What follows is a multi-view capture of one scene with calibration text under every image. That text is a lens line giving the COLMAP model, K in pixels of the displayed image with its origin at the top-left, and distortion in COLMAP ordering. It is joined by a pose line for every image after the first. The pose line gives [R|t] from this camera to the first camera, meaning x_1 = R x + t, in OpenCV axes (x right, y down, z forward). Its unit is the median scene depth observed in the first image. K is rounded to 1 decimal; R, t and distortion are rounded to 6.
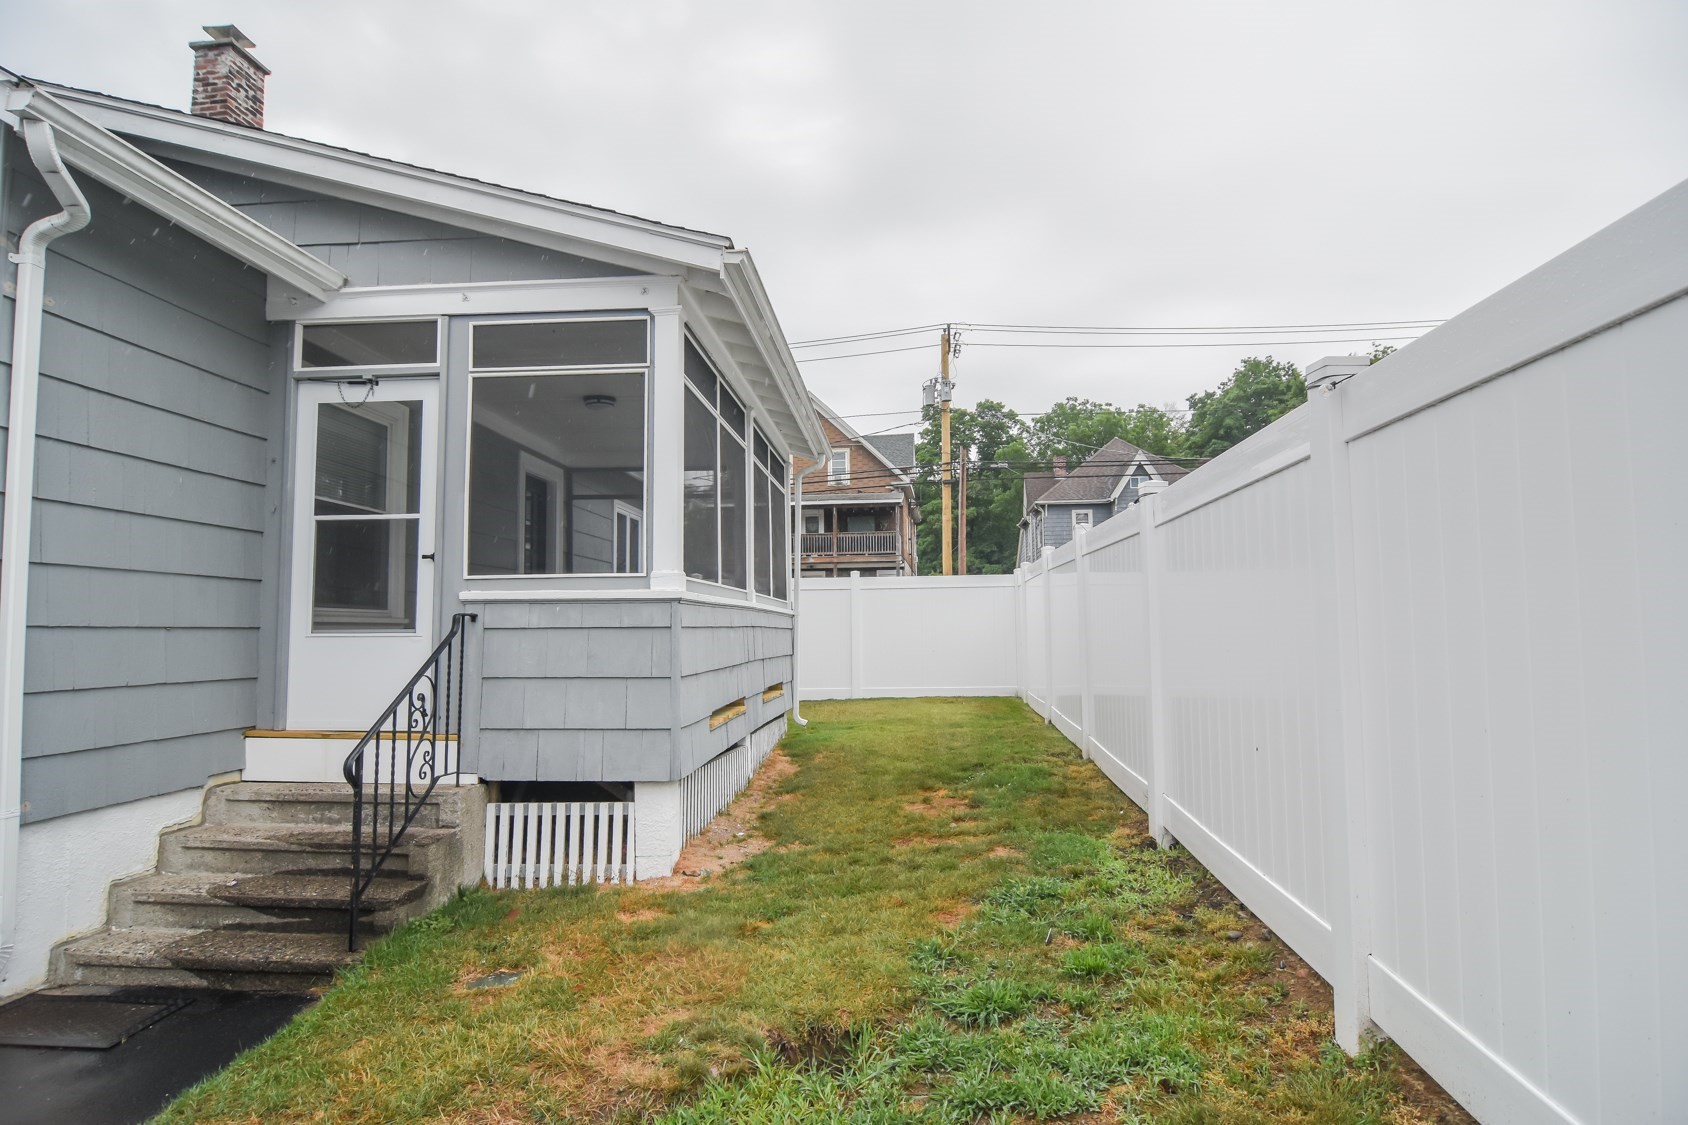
lens RADIAL K [[901.5, 0, 847.7], [0, 901.5, 564.4], [0, 0, 1]] dist [-0.010170, -0.006051]
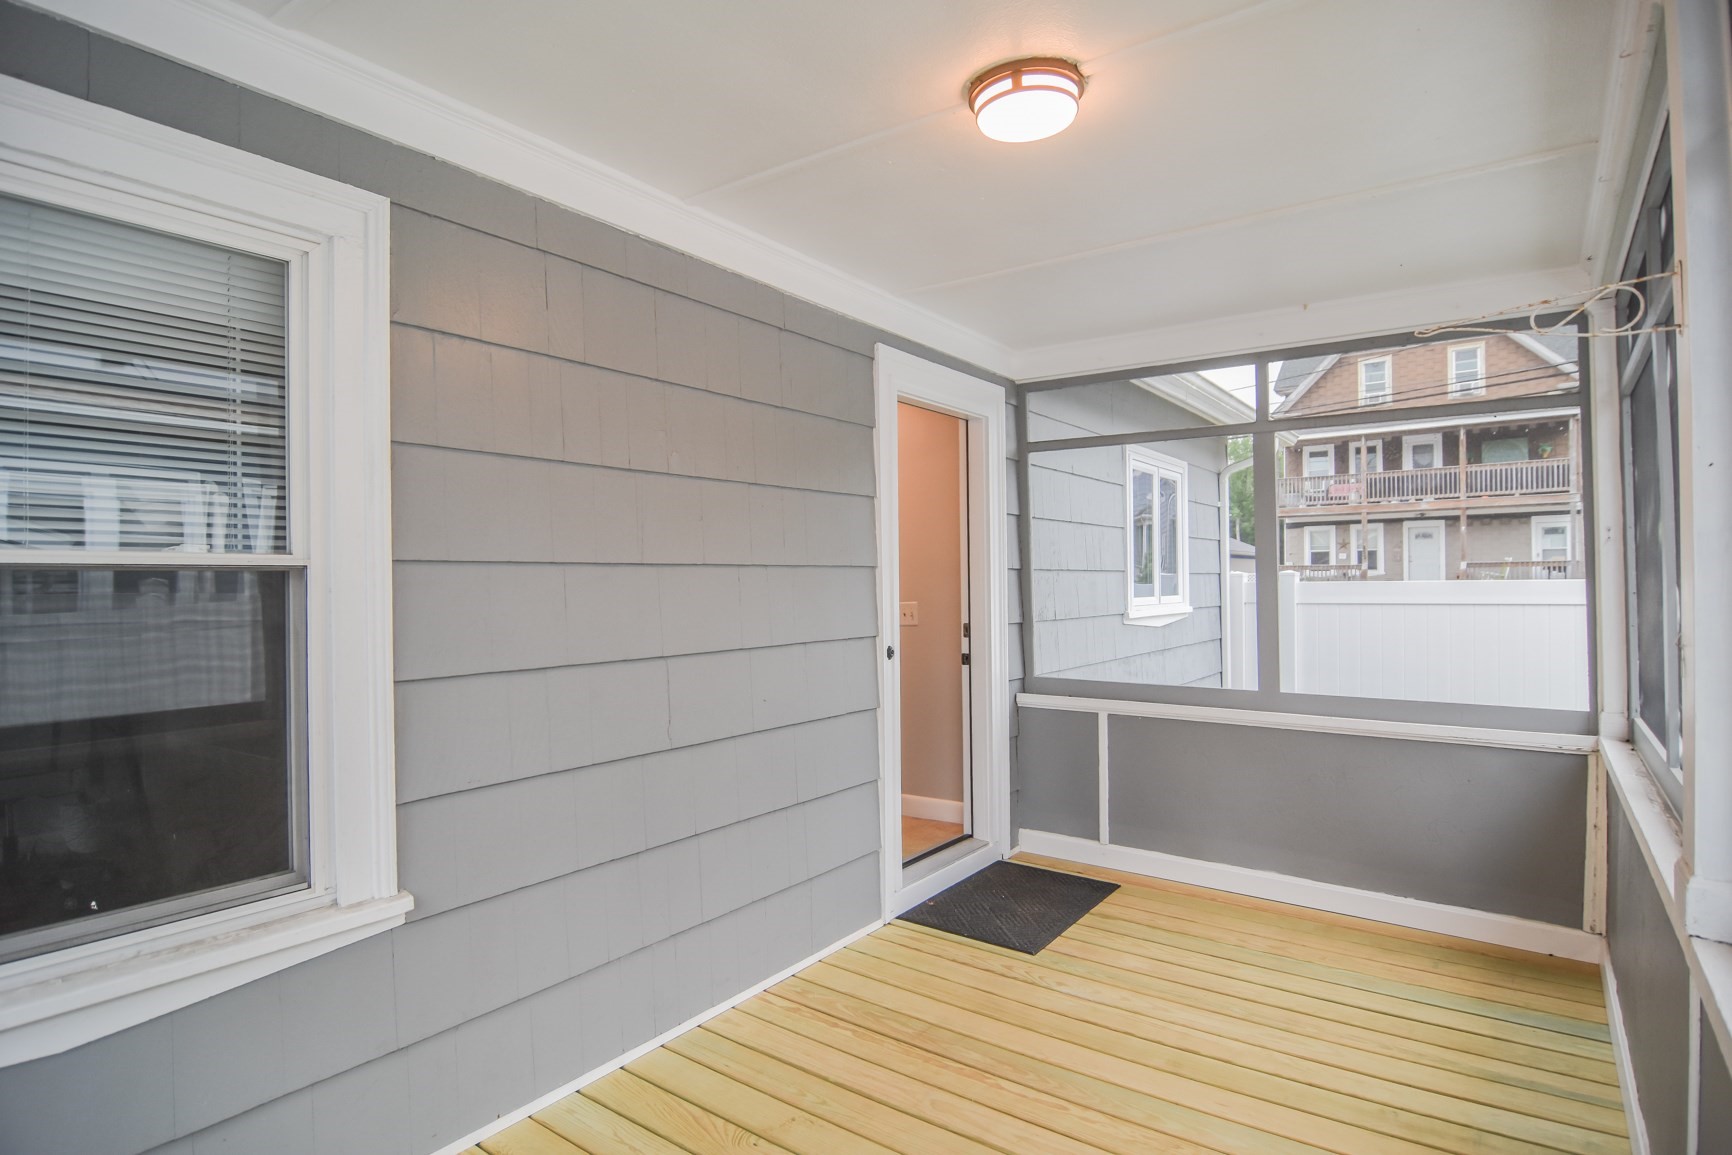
lens RADIAL K [[925.0, 0, 890.4], [0, 925.0, 580.0], [0, 0, 1]] dist [-0.010170, -0.006051]
pose [[0.862137, 0.001756, -0.506672, -0.035324], [0.037629, 0.997010, 0.067484, -0.011450], [0.505276, -0.077246, 0.859494, 0.153667]]
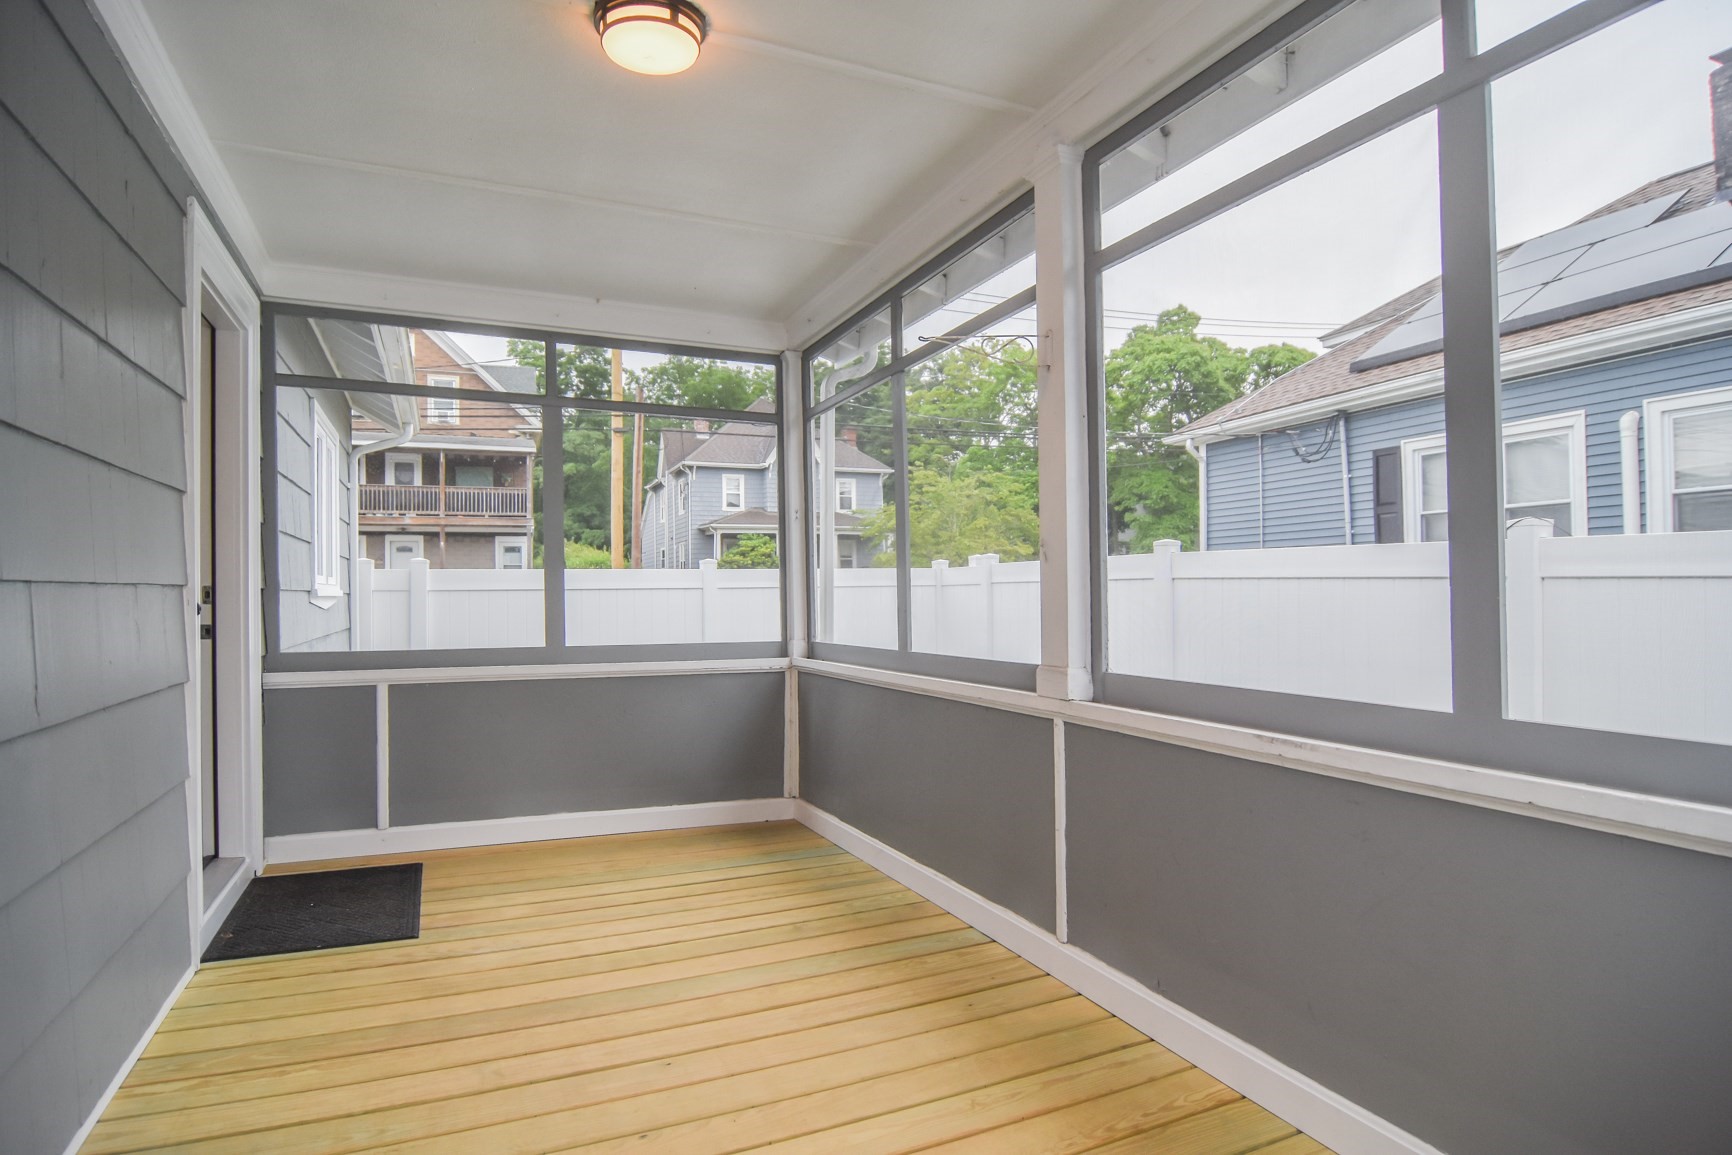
lens RADIAL K [[925.0, 0, 843.4], [0, 925.0, 579.8], [0, 0, 1]] dist [-0.010170, -0.006051]
pose [[0.886586, 0.006037, 0.462524, -0.074114], [-0.032044, 0.998314, 0.048393, -0.004577], [-0.461453, -0.057725, 0.885285, 0.148423]]
